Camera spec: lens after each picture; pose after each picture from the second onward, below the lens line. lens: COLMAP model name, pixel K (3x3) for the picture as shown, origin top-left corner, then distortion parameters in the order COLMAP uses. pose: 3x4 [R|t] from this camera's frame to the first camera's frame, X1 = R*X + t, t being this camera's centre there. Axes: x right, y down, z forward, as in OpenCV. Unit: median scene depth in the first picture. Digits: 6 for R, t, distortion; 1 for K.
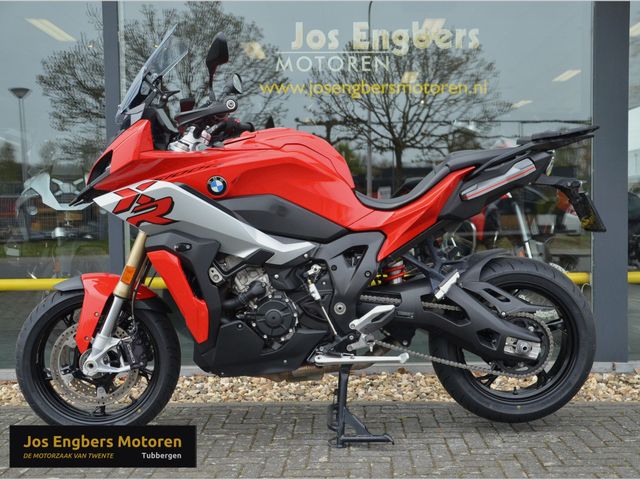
lens RADIAL K [[797.7, 0, 334.4], [0, 797.7, 239.9], [0, 0, 1]] dist [-0.012008, 0.016961]
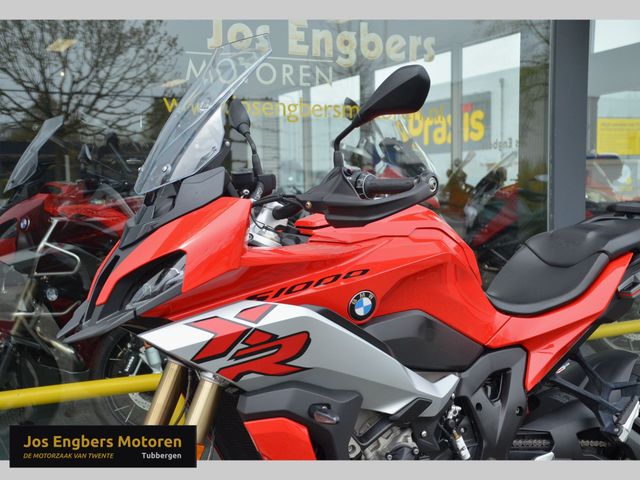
lens RADIAL K [[870.4, 0, 317.8], [0, 870.4, 252.5], [0, 0, 1]] dist [0.173472, 0.029208]
pose [[0.903472, -0.032728, 0.427397, -0.450967], [0.019033, 0.999161, 0.036277, -0.129684], [-0.428225, -0.024640, 0.903336, 0.385465]]
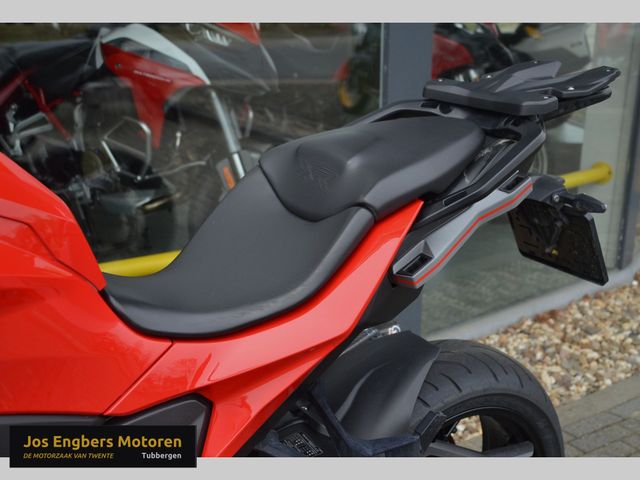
lens RADIAL K [[835.2, 0, 335.0], [0, 835.2, 239.6], [0, 0, 1]] dist [0.139755, 0.012876]
pose [[0.850557, -0.128310, 0.509989, -0.073410], [-0.007389, 0.966766, 0.255555, -0.181308], [-0.525831, -0.221132, 0.821342, 0.694945]]
